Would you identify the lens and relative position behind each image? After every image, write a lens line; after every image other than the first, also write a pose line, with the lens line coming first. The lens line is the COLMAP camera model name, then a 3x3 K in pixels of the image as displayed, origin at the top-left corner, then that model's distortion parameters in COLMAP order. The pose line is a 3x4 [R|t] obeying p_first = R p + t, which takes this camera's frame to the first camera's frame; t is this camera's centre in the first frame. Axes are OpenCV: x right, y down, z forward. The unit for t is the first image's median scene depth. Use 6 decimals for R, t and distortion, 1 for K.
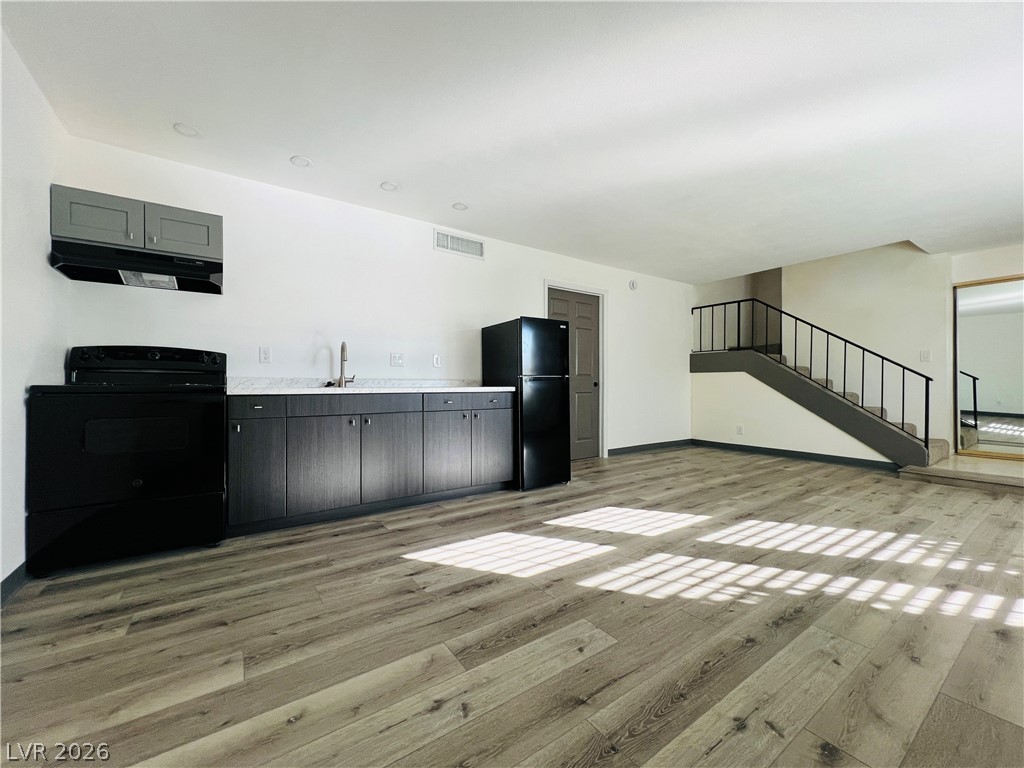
lens RADIAL K [[412.4, 0, 513.1], [0, 412.4, 386.1], [0, 0, 1]] dist [0.000186, 0.000305]
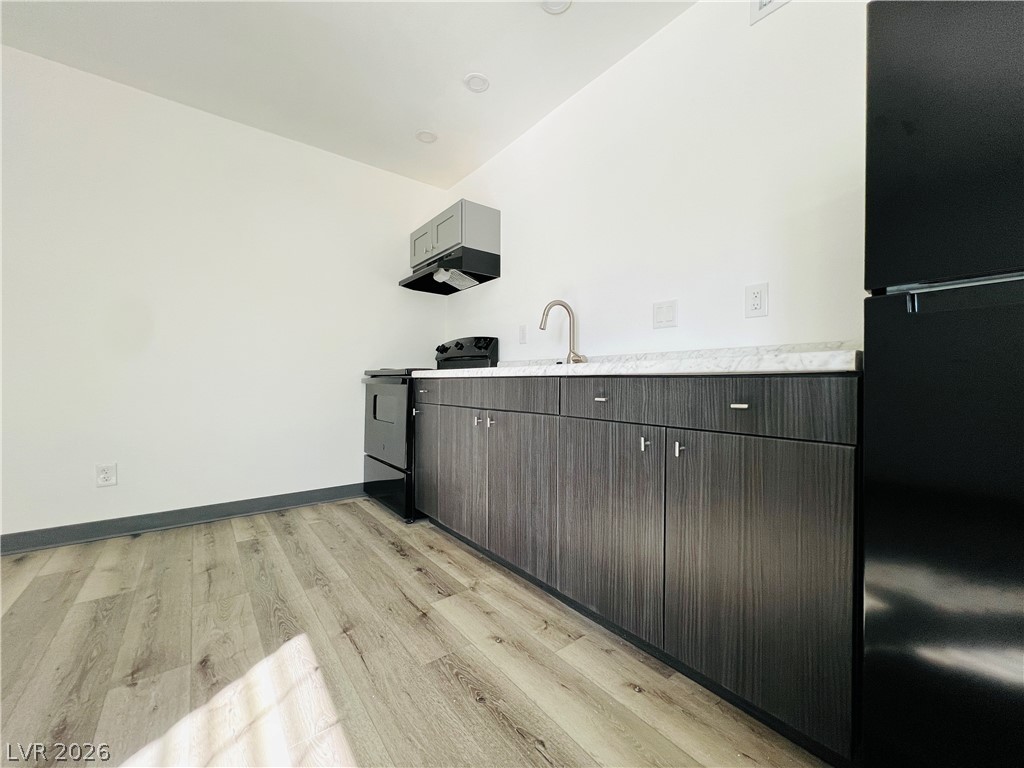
lens RADIAL K [[412.4, 0, 513.1], [0, 412.4, 386.1], [0, 0, 1]] dist [0.000186, 0.000305]
pose [[0.044288, 0.009954, -0.998969, 0.275175], [-0.007594, 0.999925, 0.009627, 0.025973], [0.998990, 0.007160, 0.044361, 1.019789]]
